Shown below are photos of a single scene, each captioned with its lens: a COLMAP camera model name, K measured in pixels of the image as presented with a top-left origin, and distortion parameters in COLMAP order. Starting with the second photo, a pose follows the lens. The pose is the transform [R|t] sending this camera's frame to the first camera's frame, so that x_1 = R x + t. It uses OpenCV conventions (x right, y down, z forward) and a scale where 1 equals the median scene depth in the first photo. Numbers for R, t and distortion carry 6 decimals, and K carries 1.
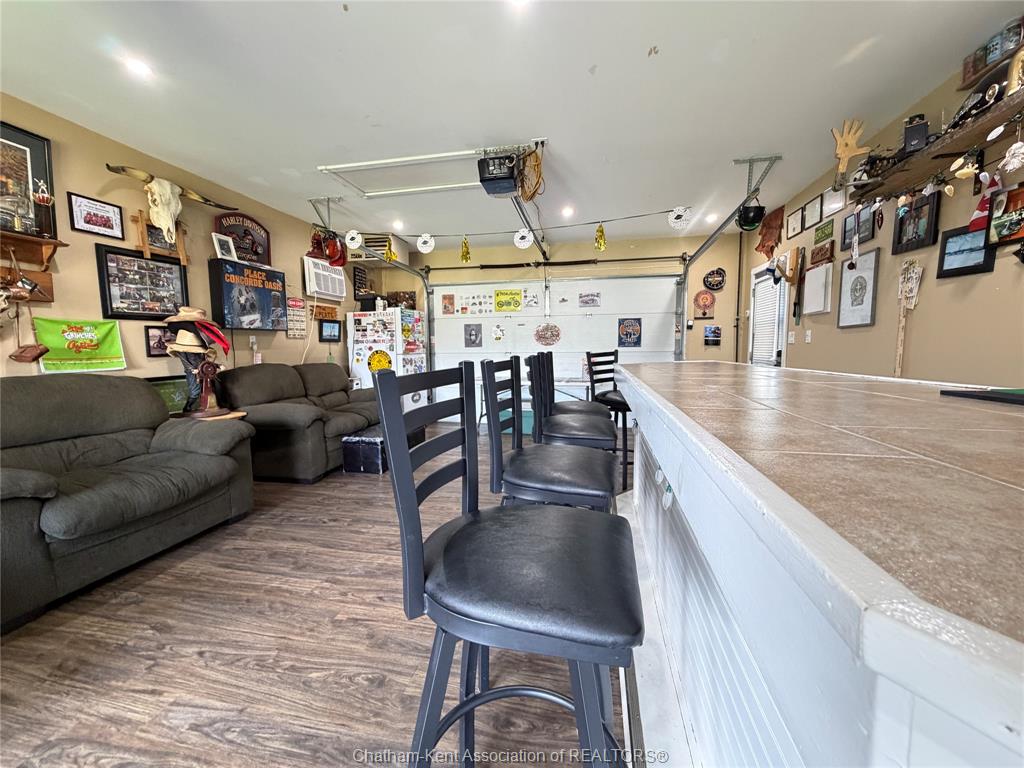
lens RADIAL K [[409.9, 0, 516.6], [0, 409.9, 384.0], [0, 0, 1]] dist [0.000620, 0.000995]
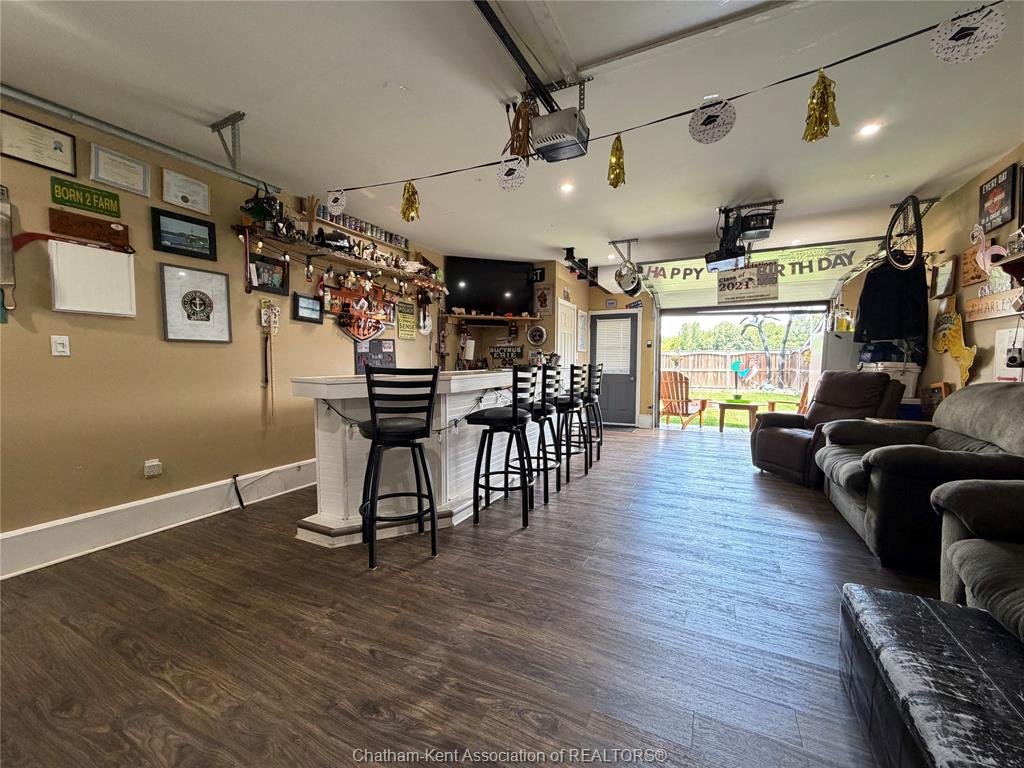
lens RADIAL K [[409.9, 0, 511.5], [0, 409.9, 383.8], [0, 0, 1]] dist [0.000620, 0.000995]
pose [[-0.969729, -0.010305, 0.243965, -0.179737], [0.025533, 0.989353, 0.143278, -0.226353], [-0.242844, 0.145170, -0.959142, 2.444587]]
